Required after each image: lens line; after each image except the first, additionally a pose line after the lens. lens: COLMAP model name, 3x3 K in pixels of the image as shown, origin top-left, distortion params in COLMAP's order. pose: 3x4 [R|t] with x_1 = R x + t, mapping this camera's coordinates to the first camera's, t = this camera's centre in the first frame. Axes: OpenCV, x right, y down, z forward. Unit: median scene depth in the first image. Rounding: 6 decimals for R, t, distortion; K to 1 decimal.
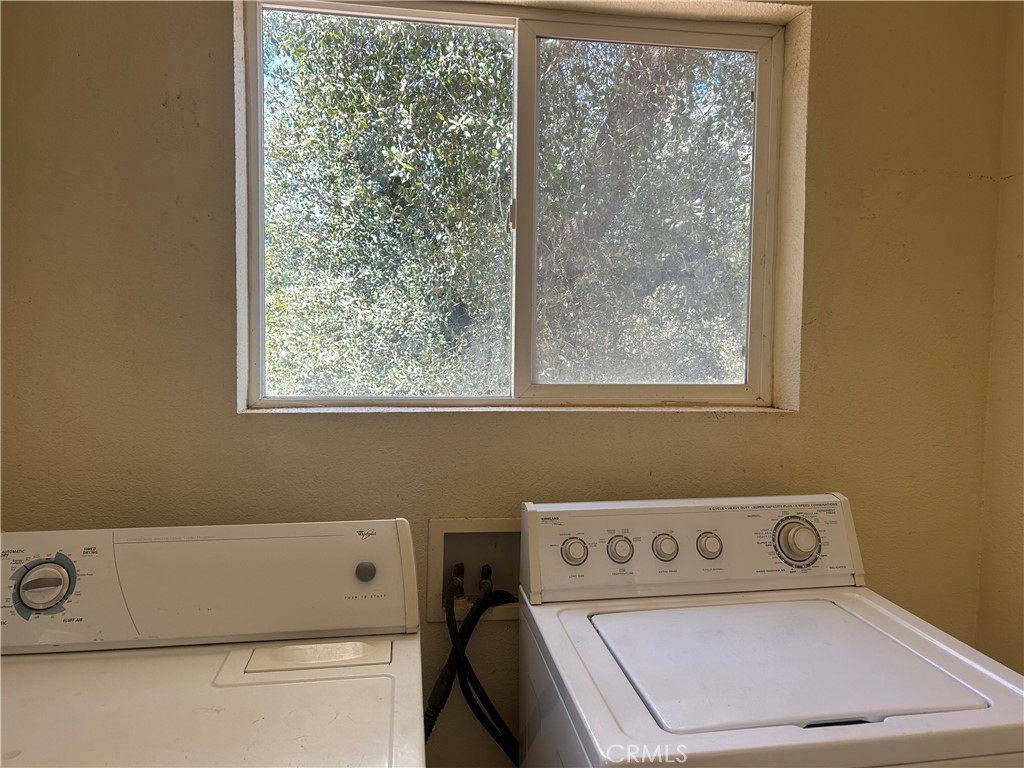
lens RADIAL K [[771.0, 0, 511.6], [0, 771.0, 384.3], [0, 0, 1]] dist [0.064273, -0.078407]
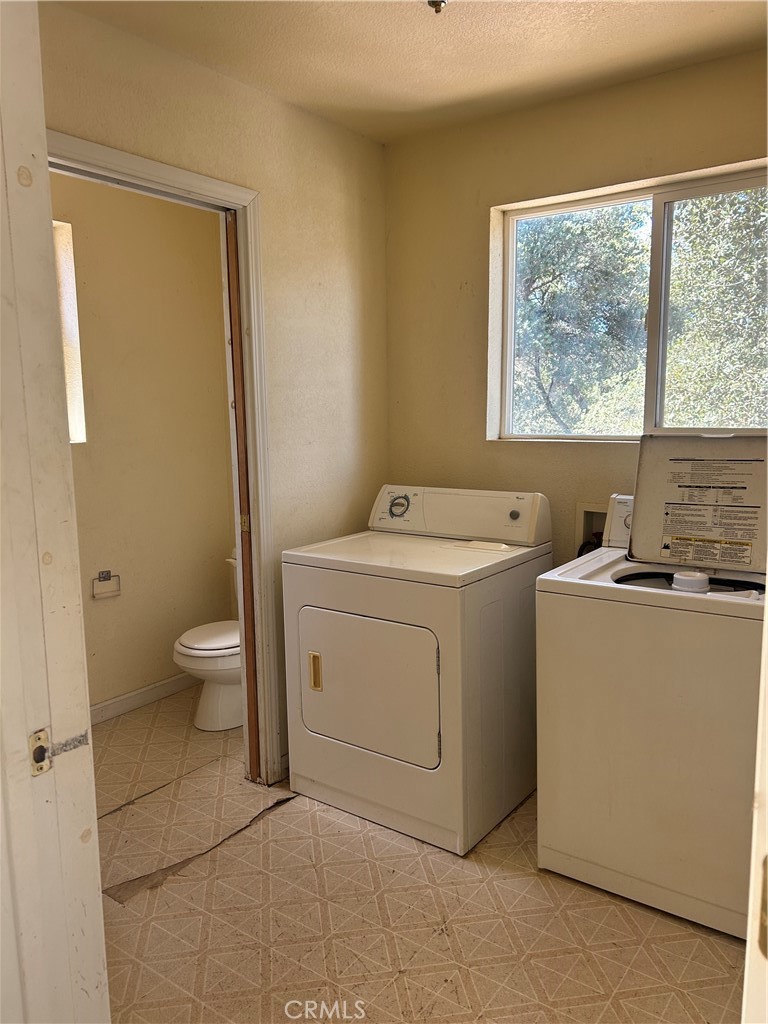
lens RADIAL K [[771.0, 0, 382.2], [0, 771.0, 513.3], [0, 0, 1]] dist [0.064273, -0.078407]
pose [[0.711204, 0.081564, -0.698238, 1.040556], [-0.017862, 0.995022, 0.098039, 0.040403], [0.702758, -0.057254, 0.709121, -0.748296]]
